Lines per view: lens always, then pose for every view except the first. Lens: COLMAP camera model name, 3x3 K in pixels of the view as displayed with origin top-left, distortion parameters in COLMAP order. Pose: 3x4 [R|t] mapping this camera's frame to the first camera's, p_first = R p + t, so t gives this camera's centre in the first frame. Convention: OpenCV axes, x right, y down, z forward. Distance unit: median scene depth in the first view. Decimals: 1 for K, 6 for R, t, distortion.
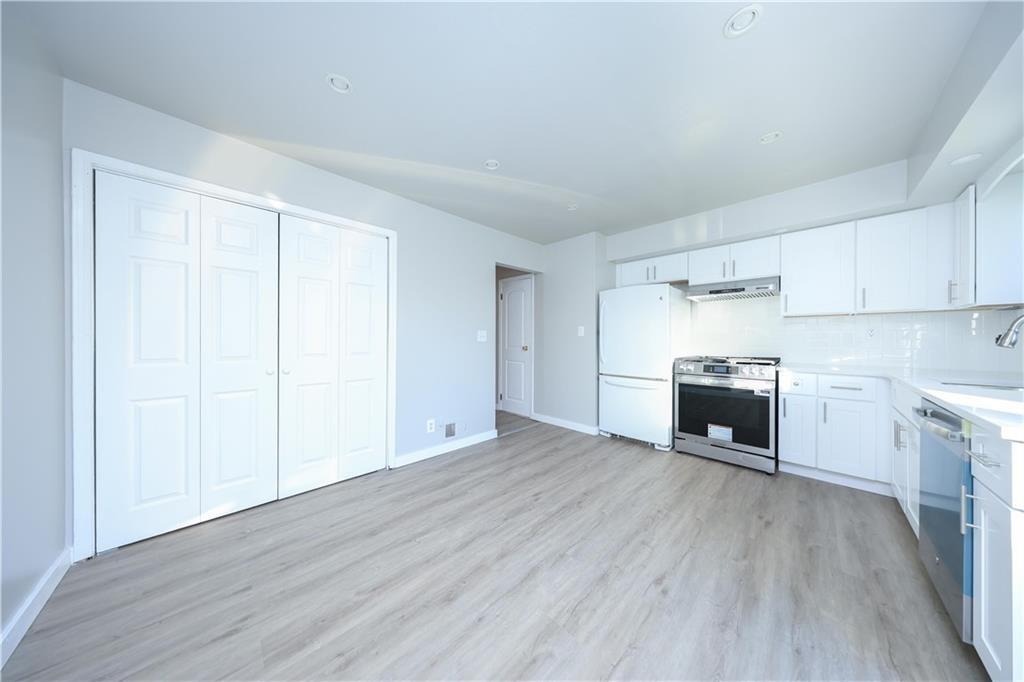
lens RADIAL K [[292.8, 0, 510.2], [0, 292.8, 340.0], [0, 0, 1]] dist [-0.000529, -0.000038]
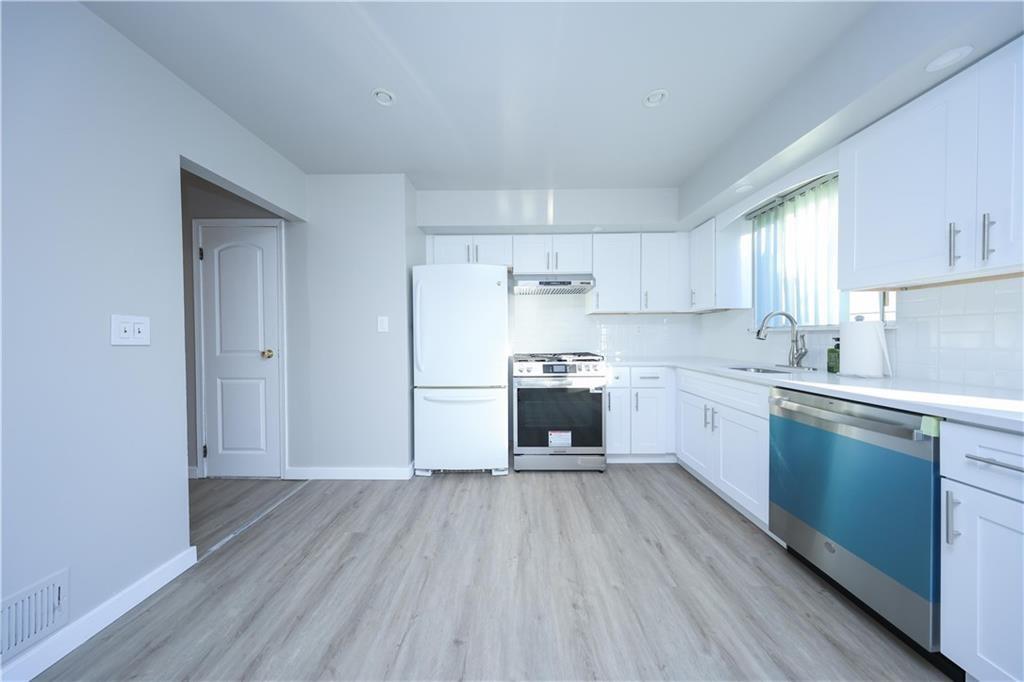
lens RADIAL K [[292.8, 0, 510.2], [0, 292.8, 340.0], [0, 0, 1]] dist [-0.000529, -0.000038]
pose [[0.706974, -0.017348, 0.707026, -0.019658], [0.010249, 0.999845, 0.014285, -0.001638], [-0.707165, -0.002853, 0.707043, 0.428640]]
